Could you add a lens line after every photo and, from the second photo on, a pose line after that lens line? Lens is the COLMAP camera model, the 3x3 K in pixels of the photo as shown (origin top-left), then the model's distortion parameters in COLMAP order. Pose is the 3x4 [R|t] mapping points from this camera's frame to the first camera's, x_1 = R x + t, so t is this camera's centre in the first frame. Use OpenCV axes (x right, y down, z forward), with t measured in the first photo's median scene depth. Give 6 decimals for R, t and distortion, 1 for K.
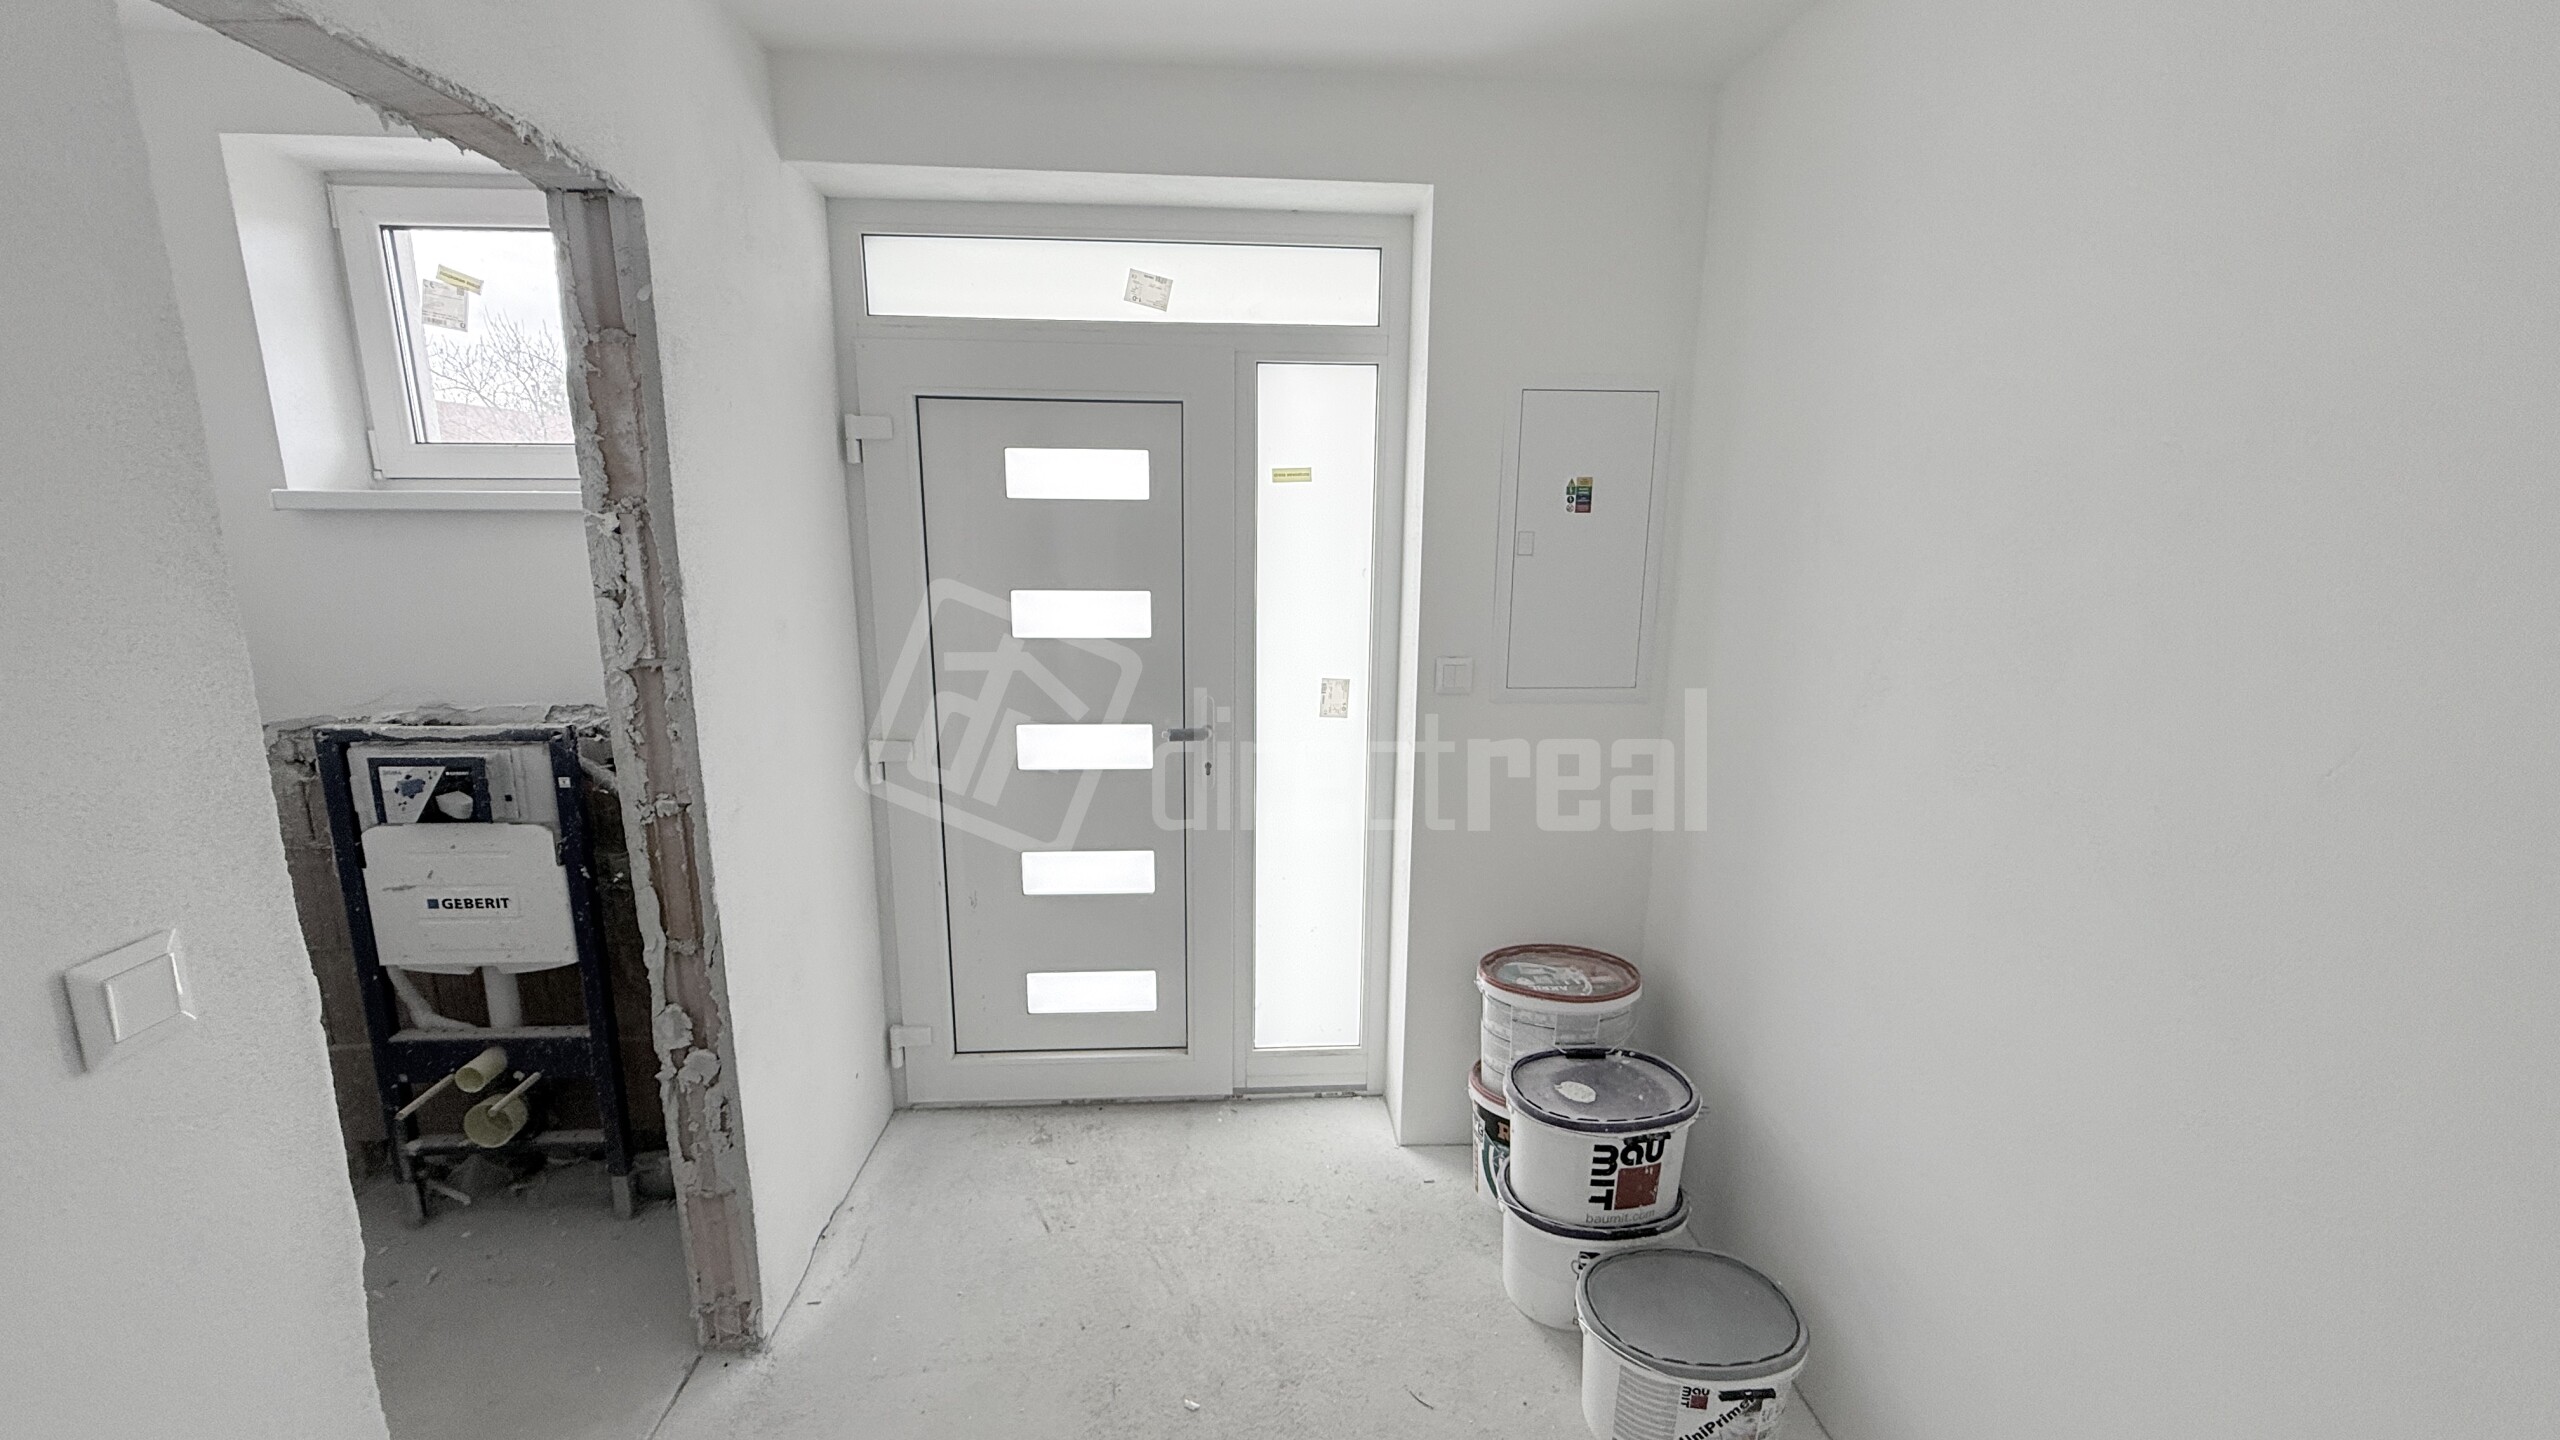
lens RADIAL K [[1016.0, 0, 1278.0], [0, 1016.0, 728.9], [0, 0, 1]] dist [-0.001435, -0.000146]
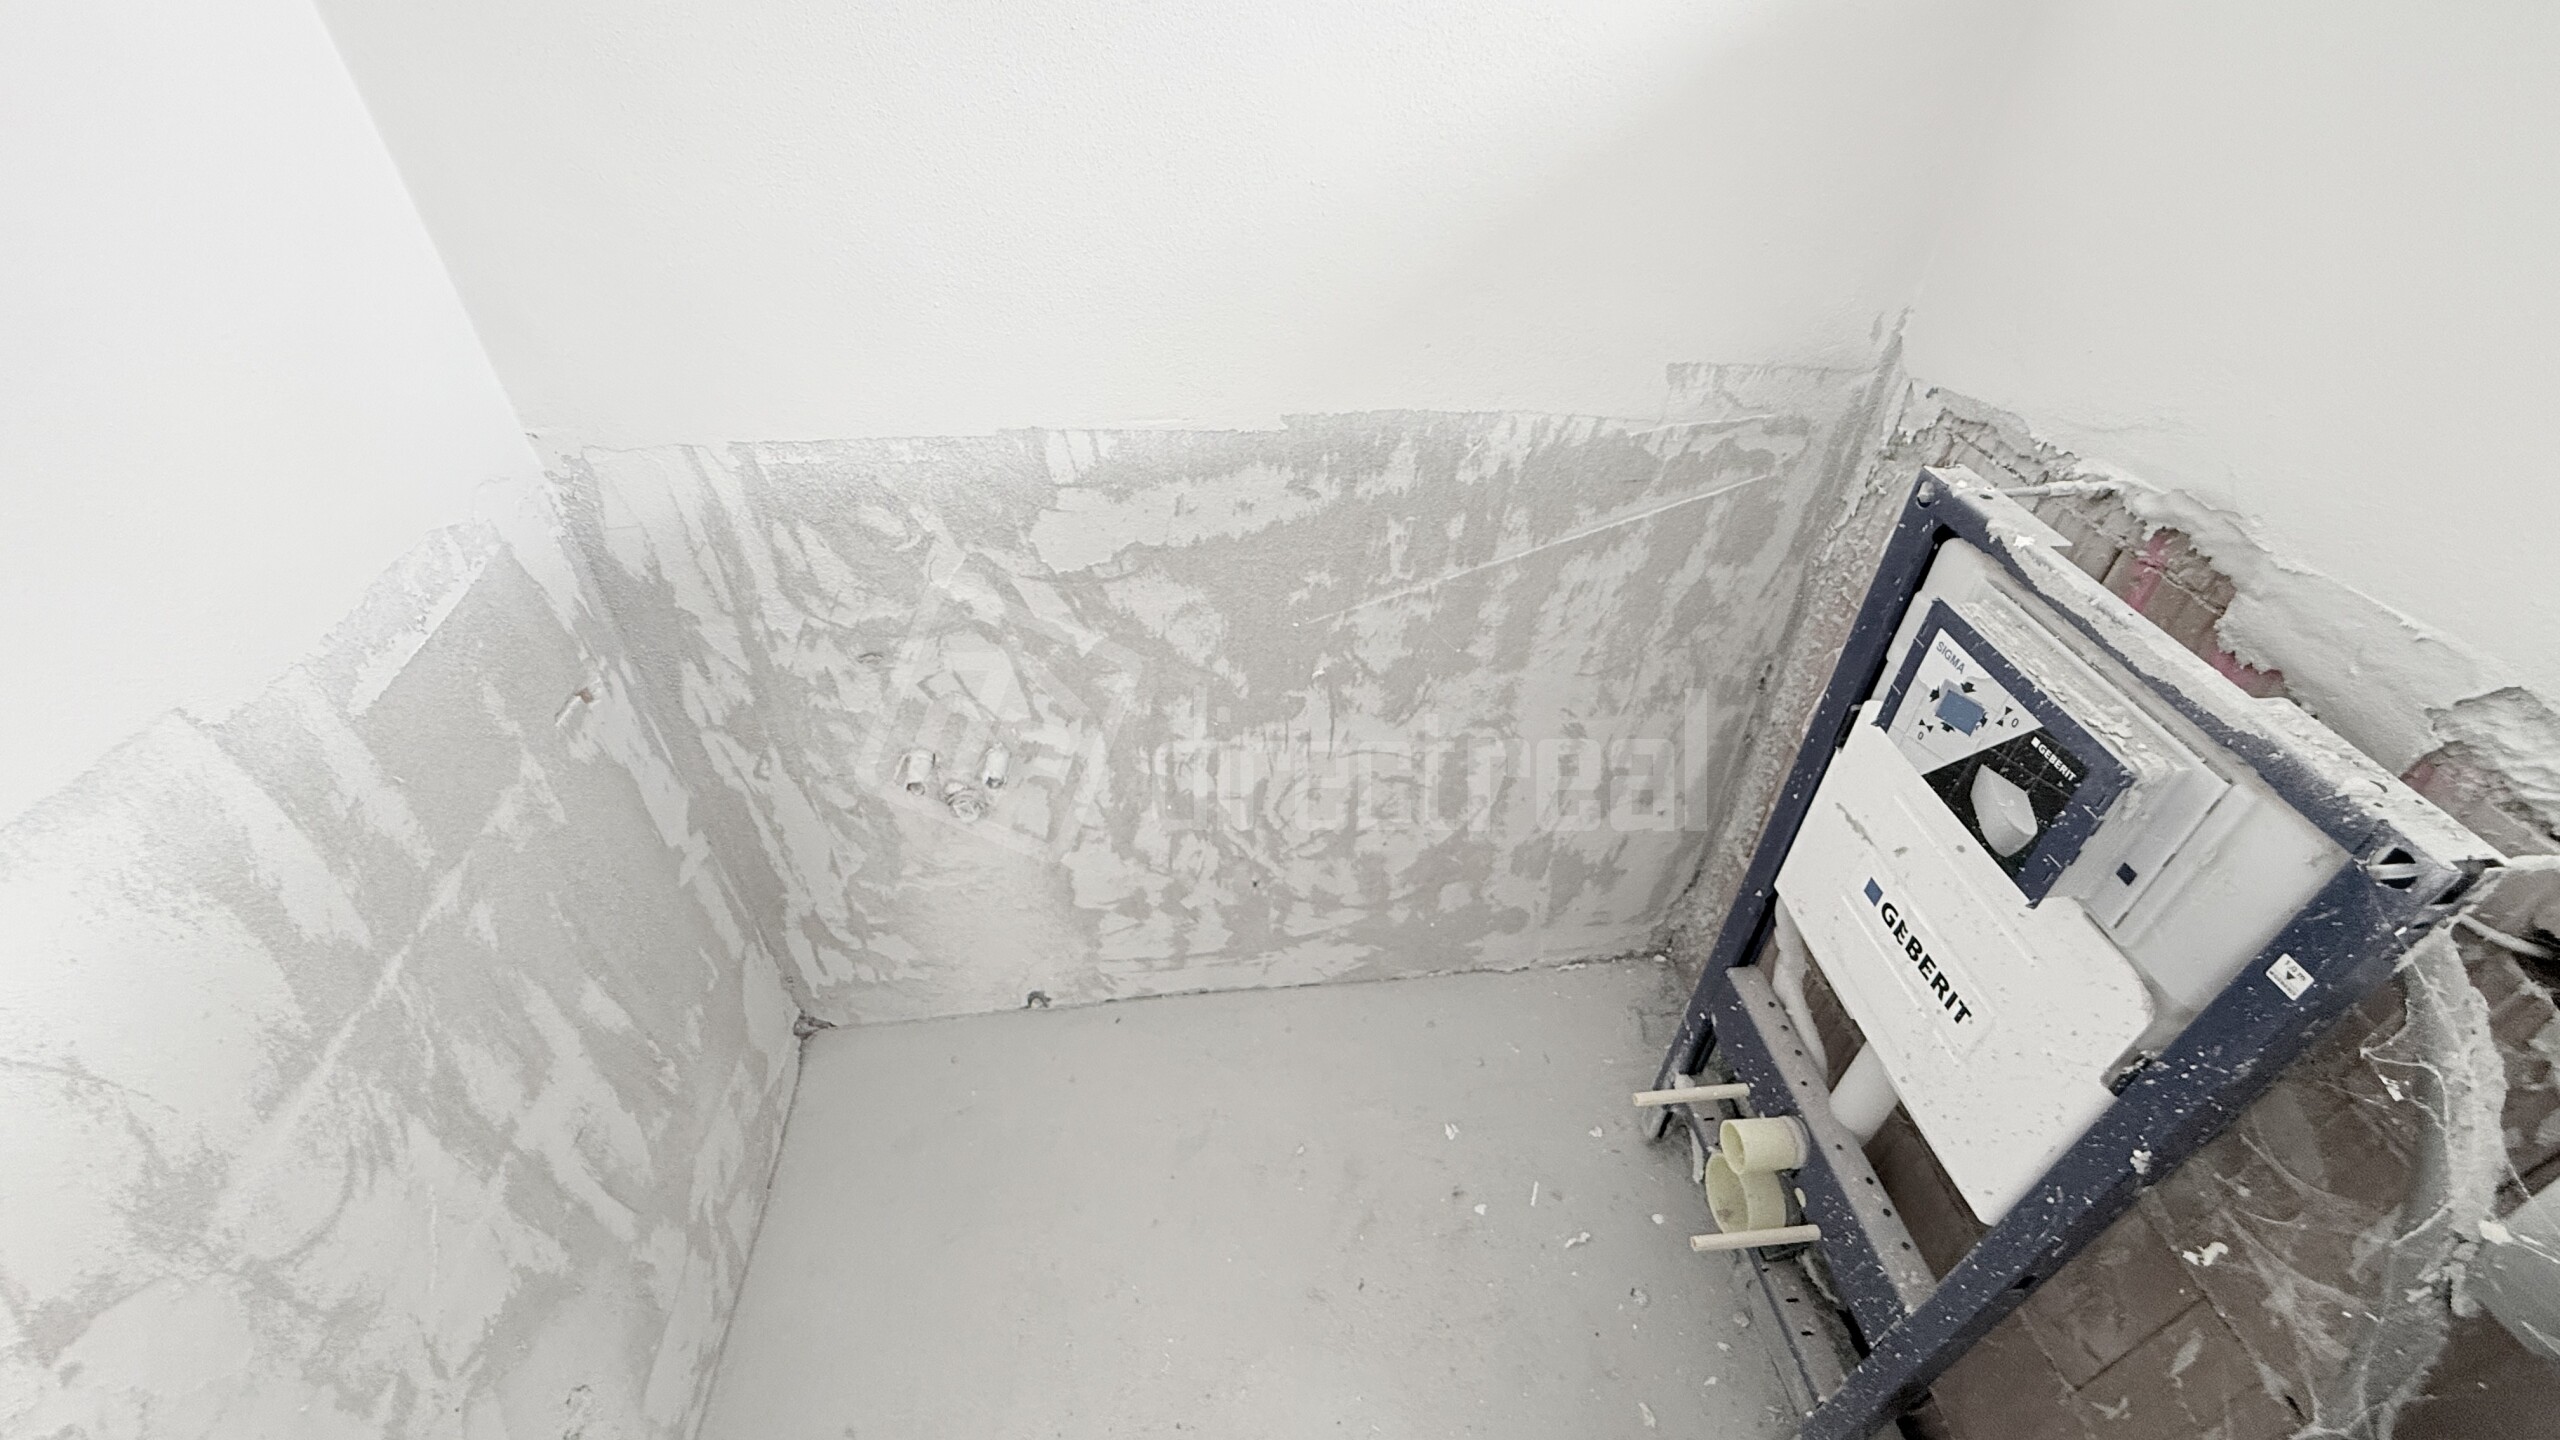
lens RADIAL K [[1016.0, 0, 1271.8], [0, 1016.0, 716.5], [0, 0, 1]] dist [-0.001435, -0.000146]
pose [[0.021048, 0.624526, -0.780720, -0.530519], [-0.198784, 0.767917, 0.608924, -0.131628], [0.979817, 0.142378, 0.140309, 0.660969]]
